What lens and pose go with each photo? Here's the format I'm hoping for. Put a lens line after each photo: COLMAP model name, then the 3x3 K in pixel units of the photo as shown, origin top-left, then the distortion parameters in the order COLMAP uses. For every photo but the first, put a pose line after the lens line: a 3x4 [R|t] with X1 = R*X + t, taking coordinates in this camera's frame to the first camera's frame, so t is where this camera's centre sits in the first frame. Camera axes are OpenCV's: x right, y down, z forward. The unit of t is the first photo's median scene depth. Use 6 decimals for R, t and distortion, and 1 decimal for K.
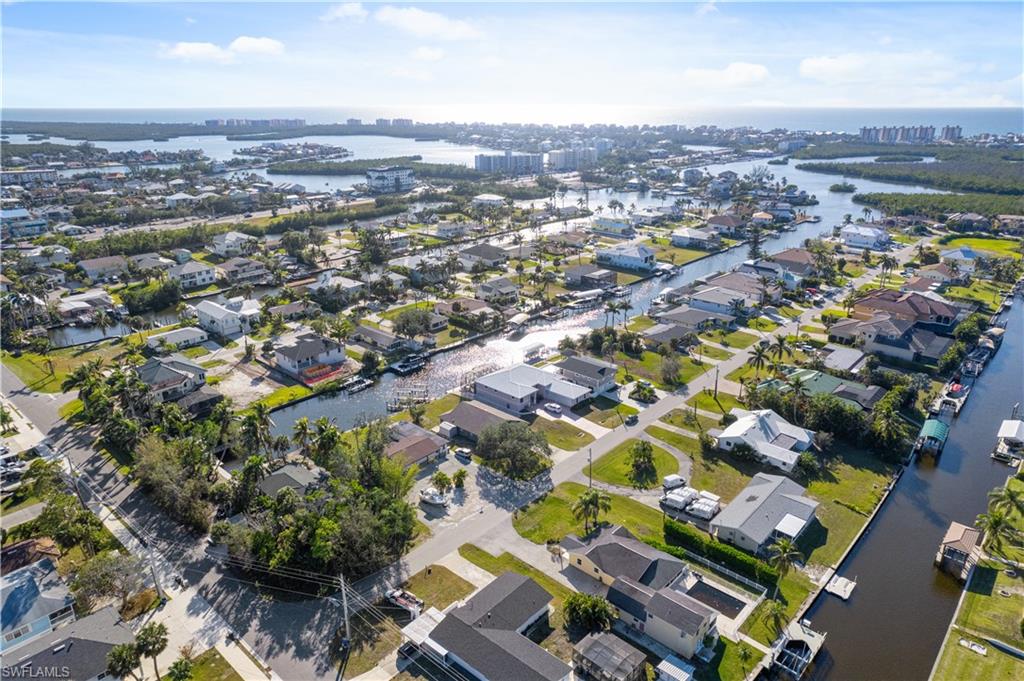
lens RADIAL K [[651.3, 0, 511.5], [0, 651.3, 372.5], [0, 0, 1]] dist [-0.070593, 0.056046]
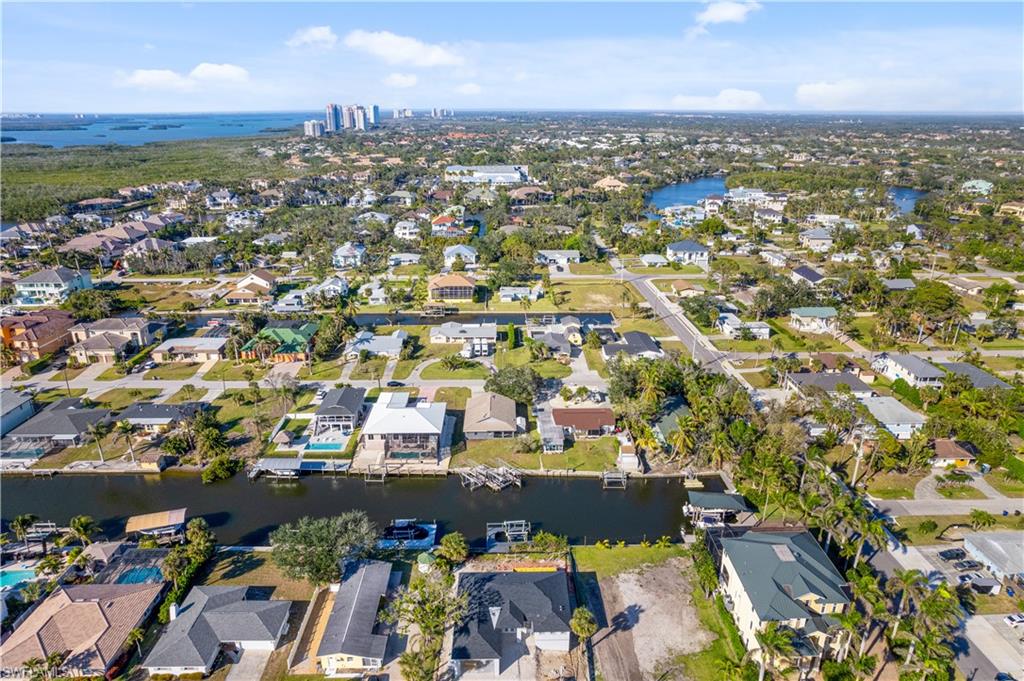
lens RADIAL K [[670.5, 0, 515.3], [0, 670.5, 337.1], [0, 0, 1]] dist [-0.075479, 0.066895]
pose [[-0.694748, -0.234566, 0.679929, -0.555382], [0.281902, 0.780890, 0.557443, -0.439359], [-0.661707, 0.578956, -0.476397, 1.009484]]
